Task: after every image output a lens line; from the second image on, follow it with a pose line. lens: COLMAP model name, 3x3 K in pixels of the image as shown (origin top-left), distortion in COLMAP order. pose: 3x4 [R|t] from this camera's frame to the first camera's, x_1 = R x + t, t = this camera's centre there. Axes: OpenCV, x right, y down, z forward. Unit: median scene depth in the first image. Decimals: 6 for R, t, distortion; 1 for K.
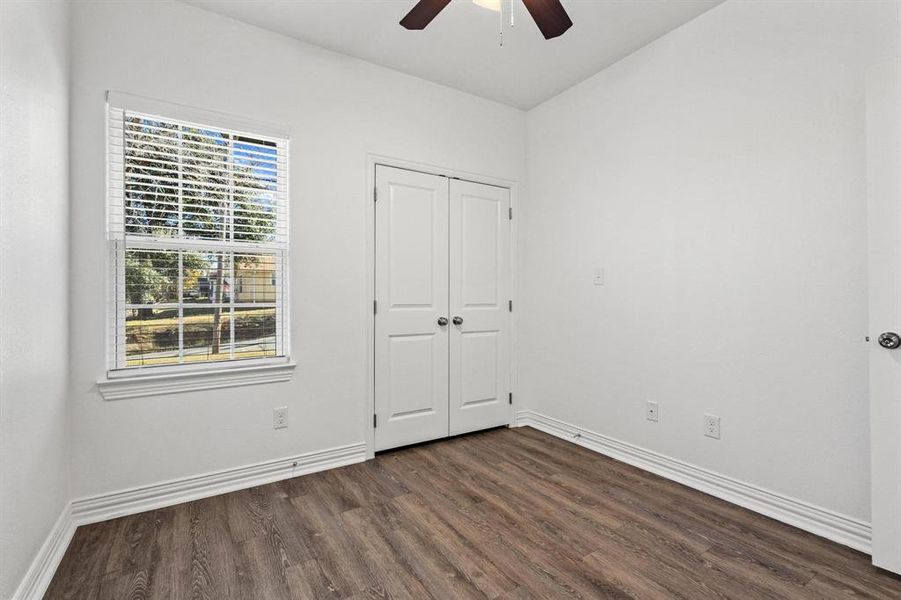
lens RADIAL K [[411.3, 0, 449.6], [0, 411.3, 296.8], [0, 0, 1]] dist [0.001253, -0.001318]
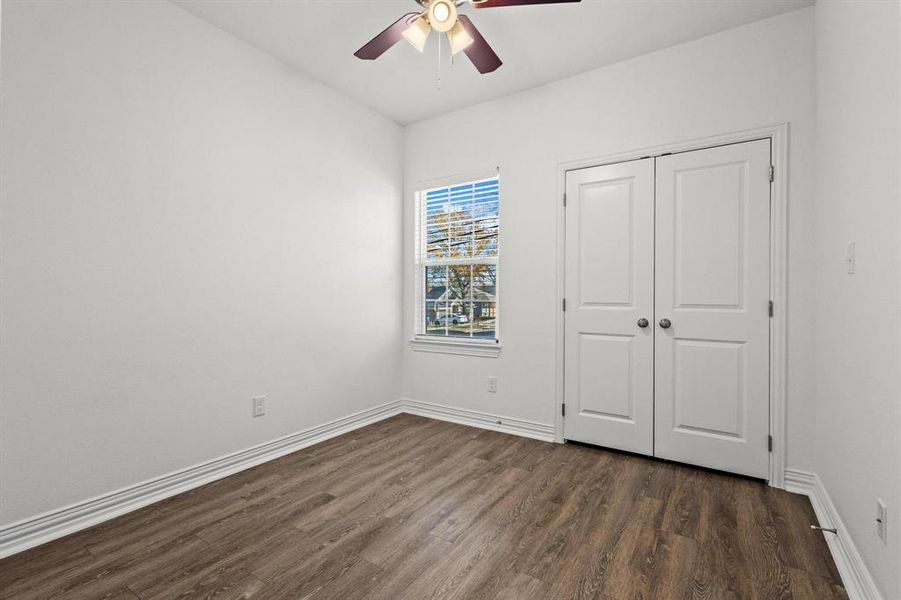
lens RADIAL K [[411.3, 0, 454.9], [0, 411.3, 297.3], [0, 0, 1]] dist [0.001253, -0.001318]
pose [[0.415465, 0.005169, -0.909594, 0.760608], [-0.005129, 0.999981, 0.003340, 0.004871], [0.909595, 0.003278, 0.415484, 0.326291]]
